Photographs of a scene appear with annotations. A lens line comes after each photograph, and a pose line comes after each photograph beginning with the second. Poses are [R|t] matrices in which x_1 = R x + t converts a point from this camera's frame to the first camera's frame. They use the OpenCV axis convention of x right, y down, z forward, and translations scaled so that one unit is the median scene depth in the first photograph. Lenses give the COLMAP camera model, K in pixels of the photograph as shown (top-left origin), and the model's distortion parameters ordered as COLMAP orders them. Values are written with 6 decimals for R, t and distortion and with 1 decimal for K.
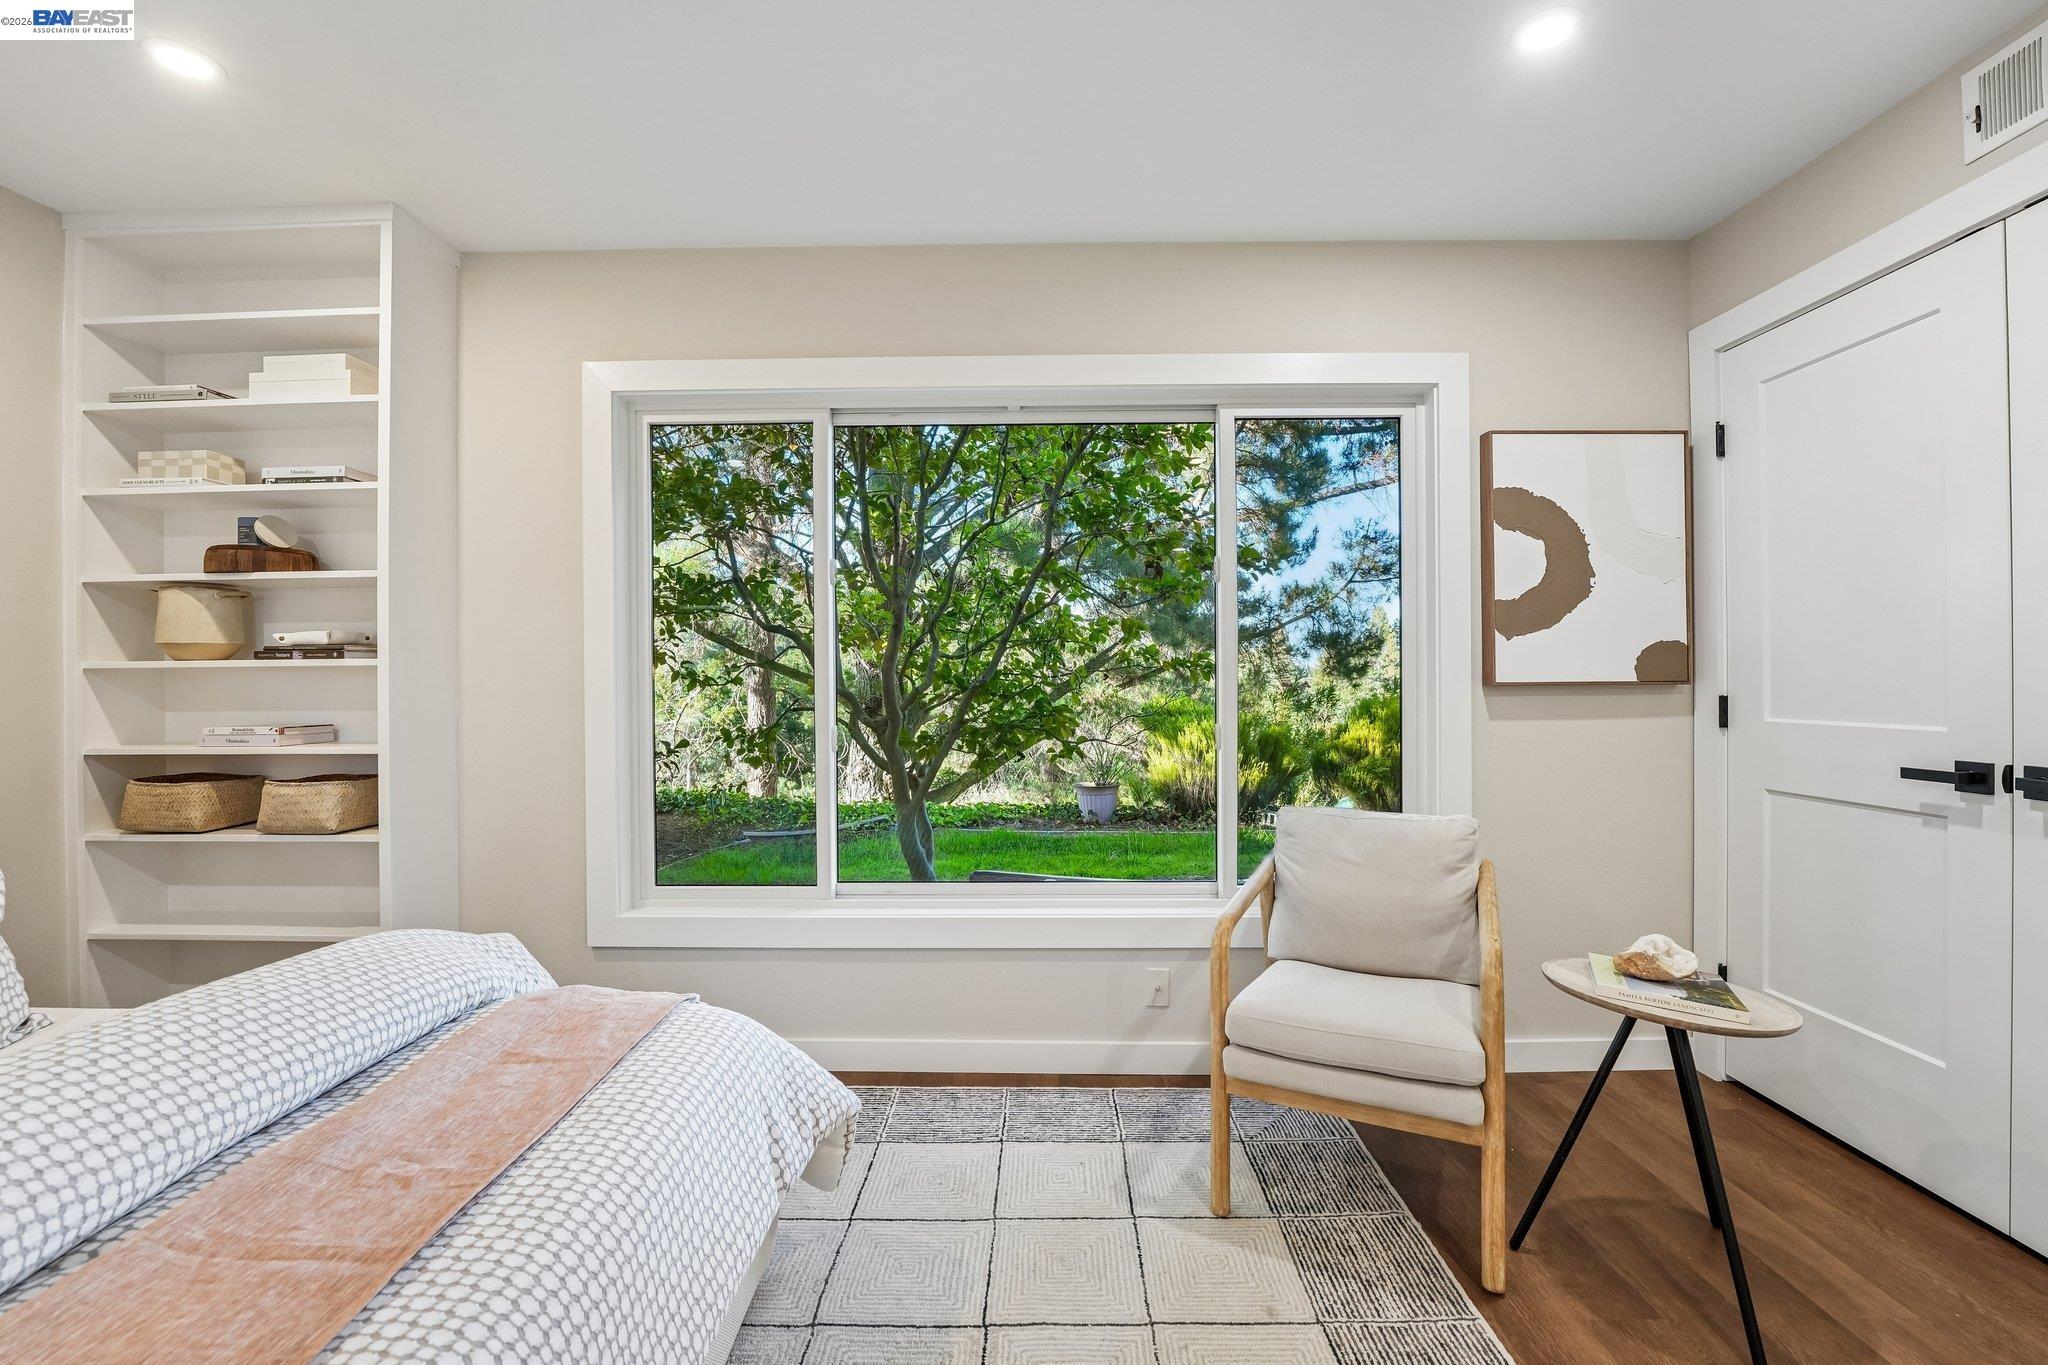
lens RADIAL K [[840.9, 0, 1018.0], [0, 840.9, 680.4], [0, 0, 1]] dist [-0.040234, 0.006376]
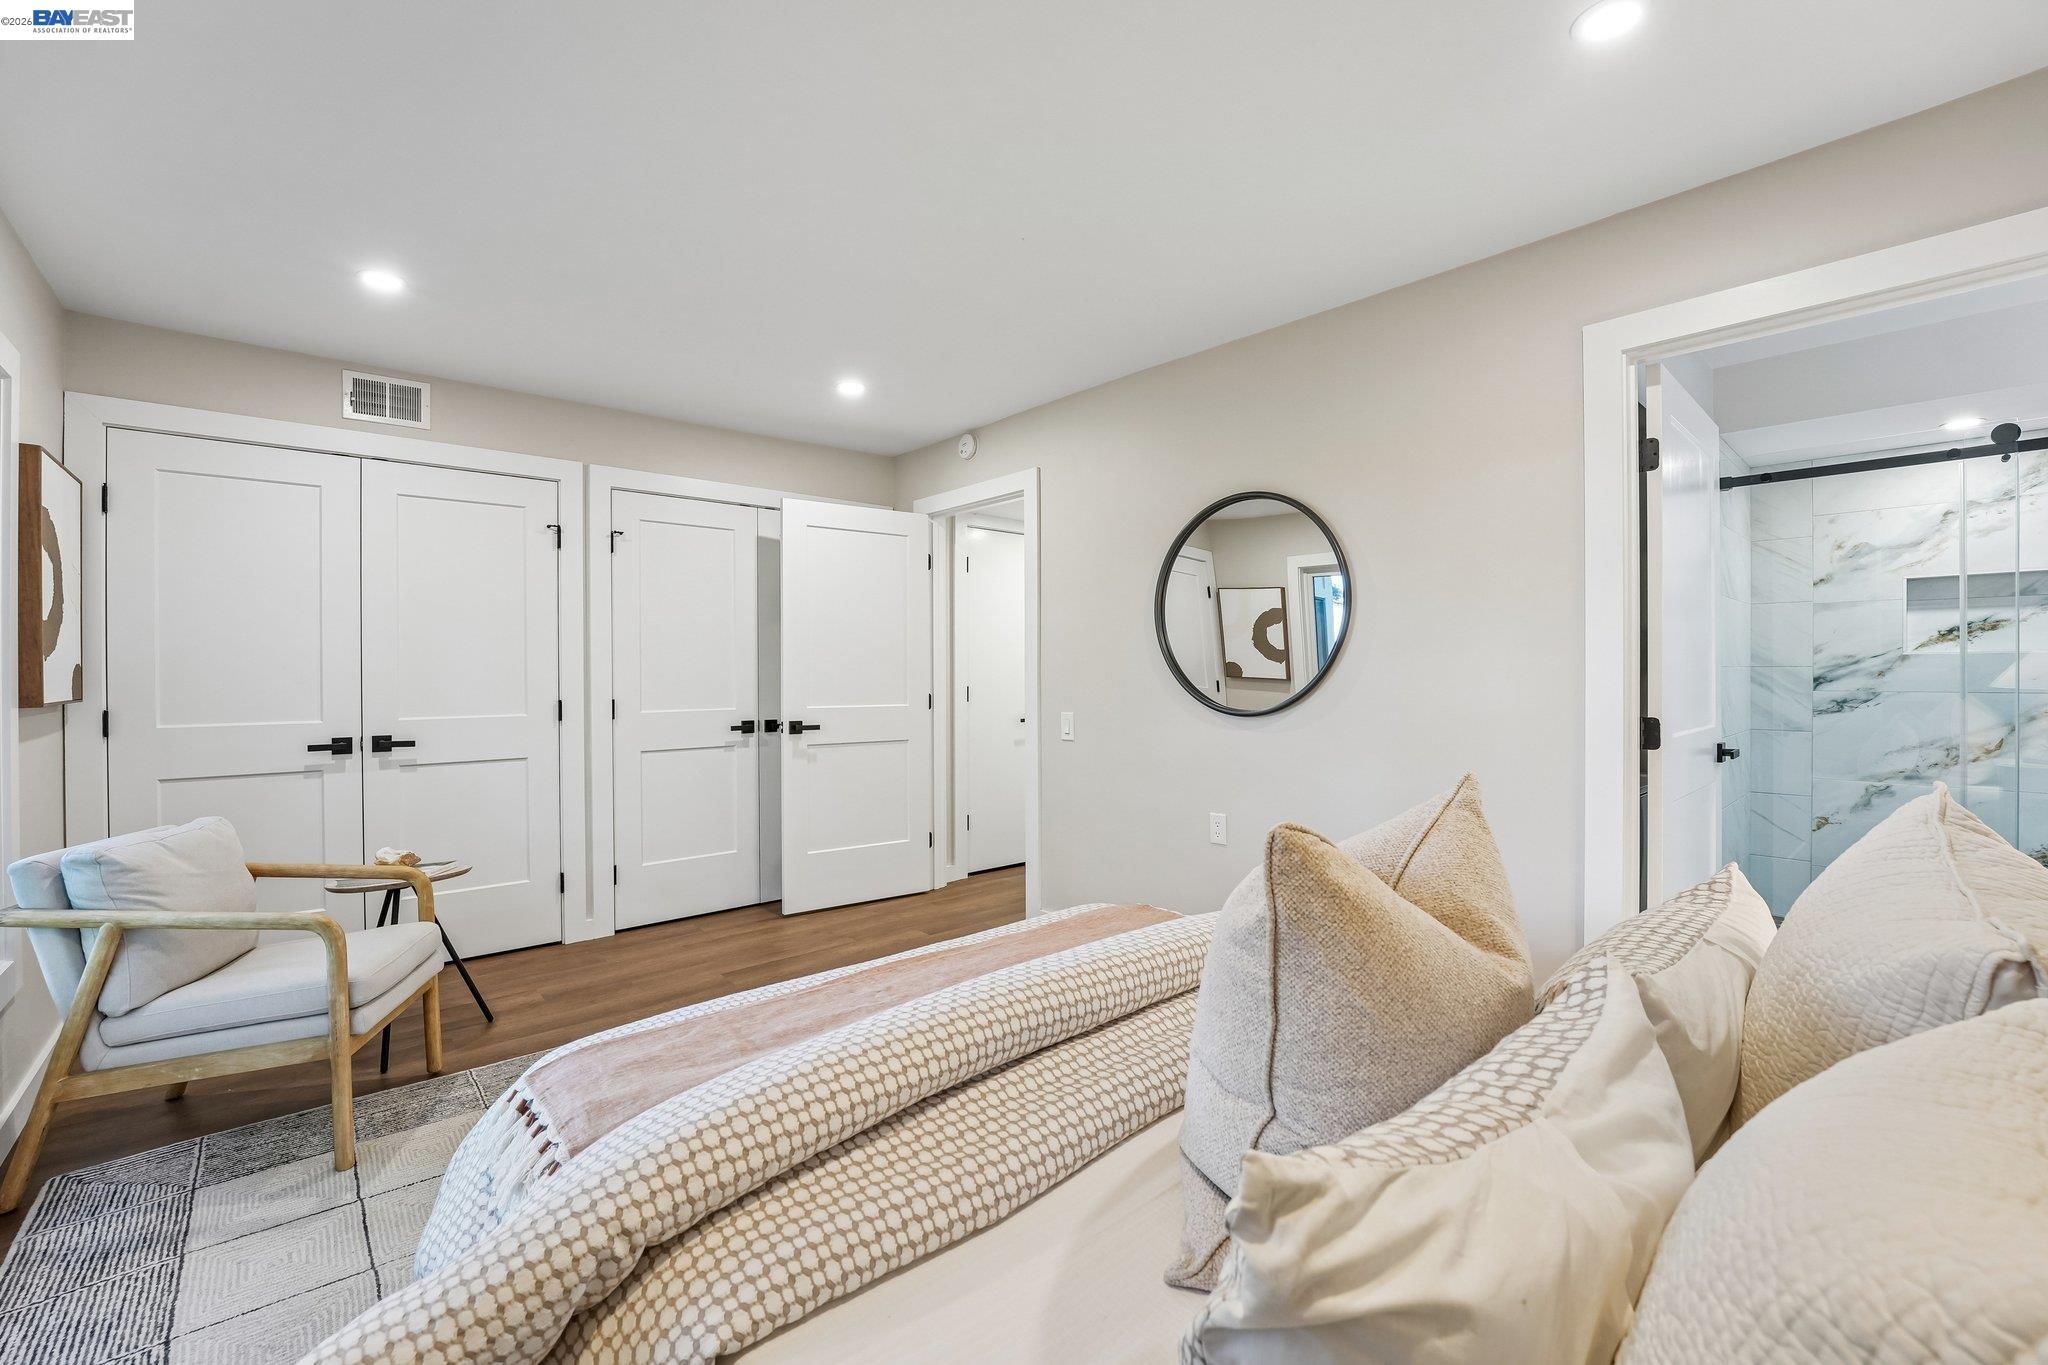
lens RADIAL K [[840.9, 0, 1018.0], [0, 840.9, 680.4], [0, 0, 1]] dist [-0.040234, 0.006376]
pose [[-0.675261, 0.003217, 0.737572, -1.268881], [0.009865, 0.999940, 0.004671, -0.024481], [-0.737513, 0.010430, -0.675253, 1.117334]]
